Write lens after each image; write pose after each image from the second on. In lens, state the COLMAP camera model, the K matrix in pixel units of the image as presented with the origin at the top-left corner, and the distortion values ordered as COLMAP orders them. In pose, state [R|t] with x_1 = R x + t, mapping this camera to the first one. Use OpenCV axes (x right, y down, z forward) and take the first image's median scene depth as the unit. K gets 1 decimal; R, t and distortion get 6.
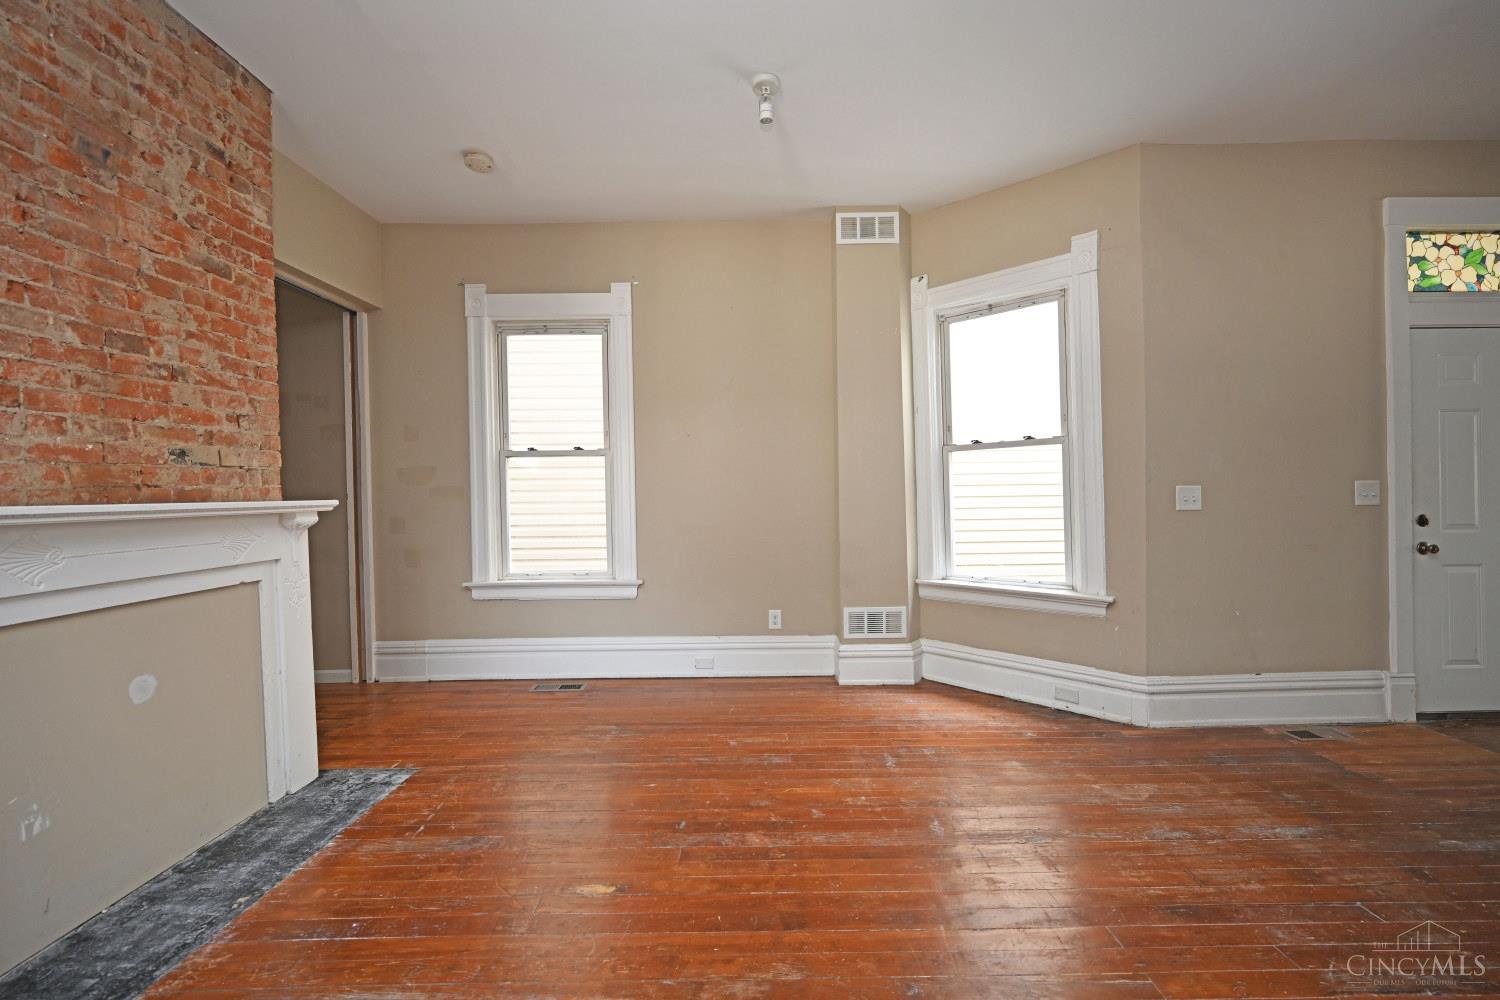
lens RADIAL K [[600.4, 0, 755.3], [0, 600.4, 498.0], [0, 0, 1]] dist [-0.001917, 0.000130]
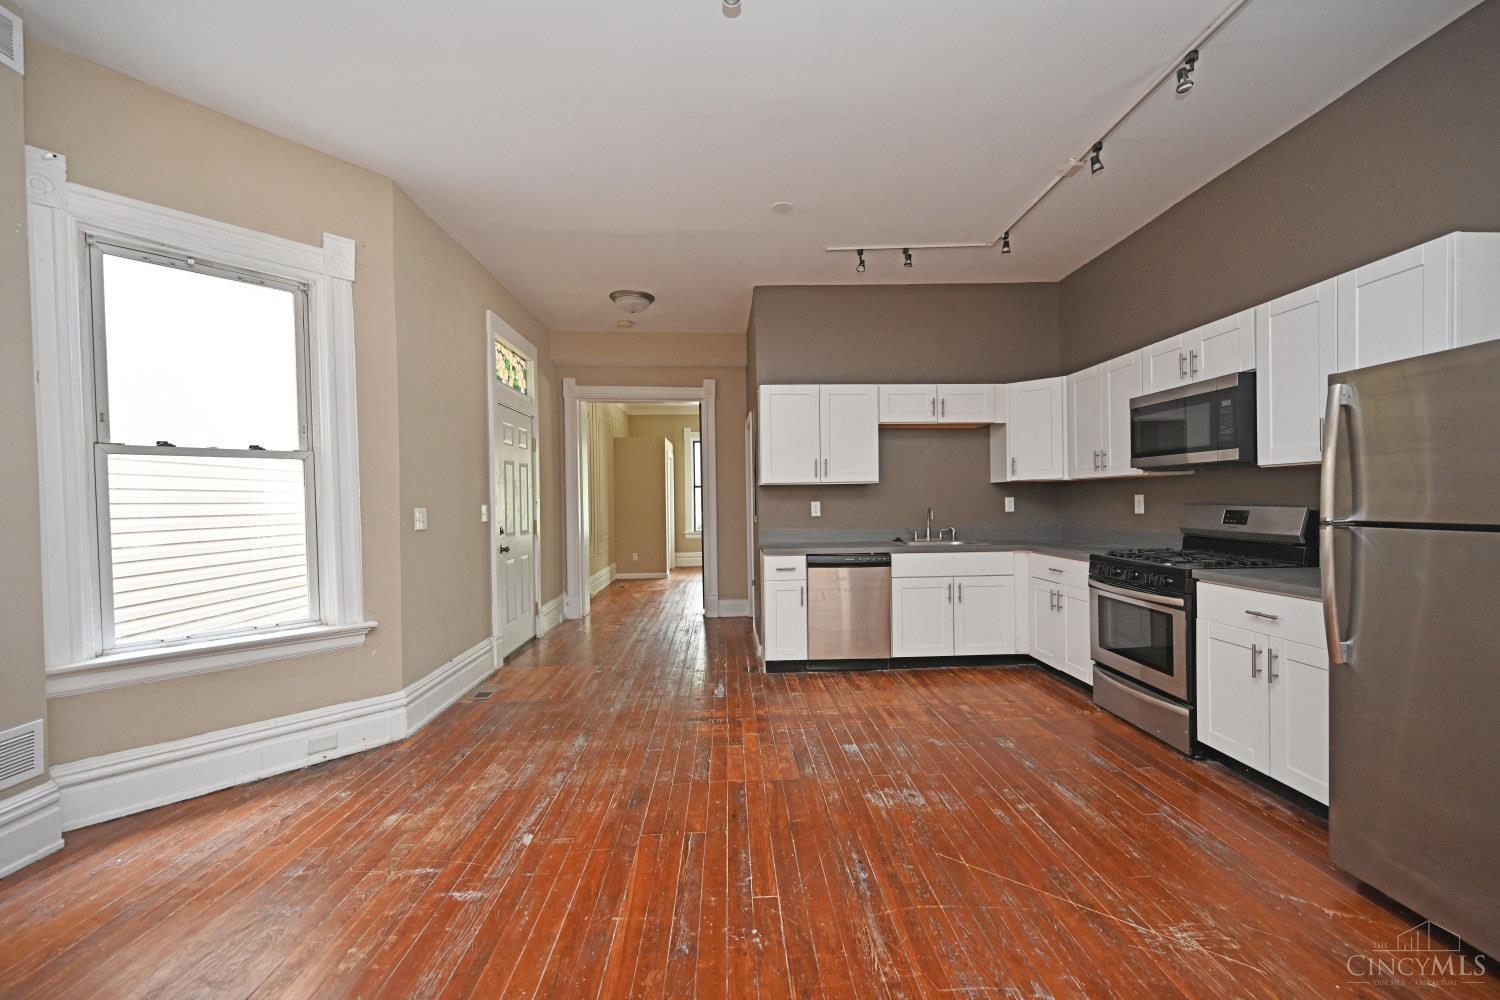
lens RADIAL K [[599.0, 0, 754.0], [0, 599.0, 504.8], [0, 0, 1]] dist [-0.000249, -0.000013]
pose [[-0.036052, 0.006649, 0.999328, -0.537807], [0.015511, 0.999861, -0.006093, -0.013404], [-0.999230, 0.015281, -0.036150, 0.536101]]
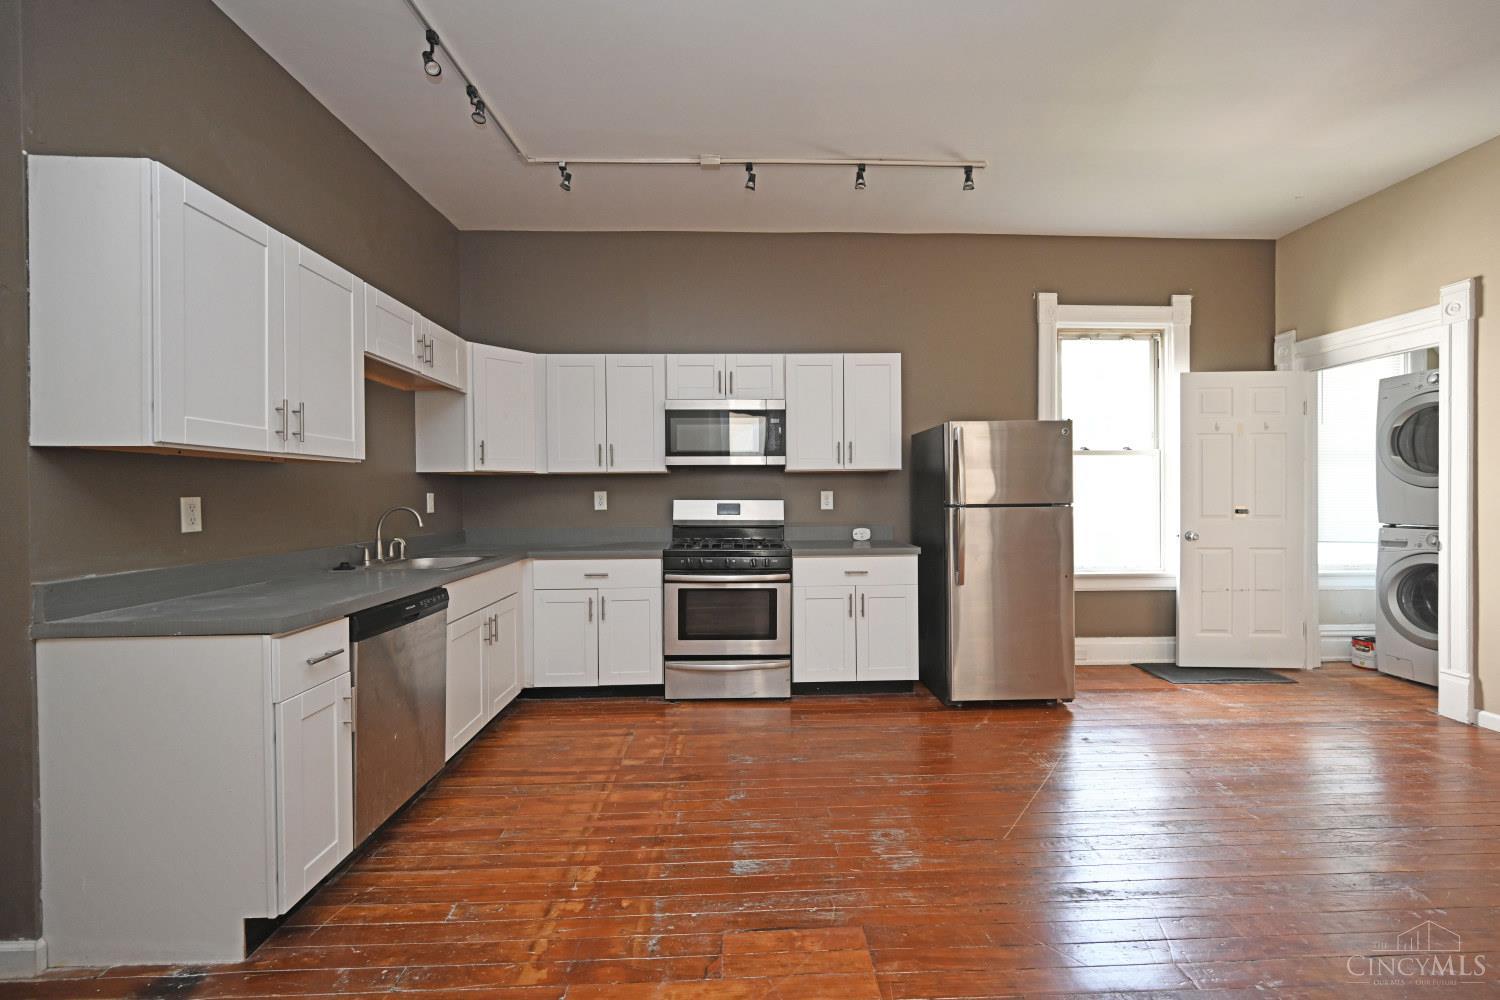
lens RADIAL K [[600.7, 0, 752.7], [0, 600.7, 497.8], [0, 0, 1]] dist [-0.000503, -0.000087]
pose [[-0.999546, 0.020779, -0.021840, 0.701719], [0.020566, 0.999739, 0.009964, -0.024744], [0.022041, 0.009510, -0.999712, 1.114603]]
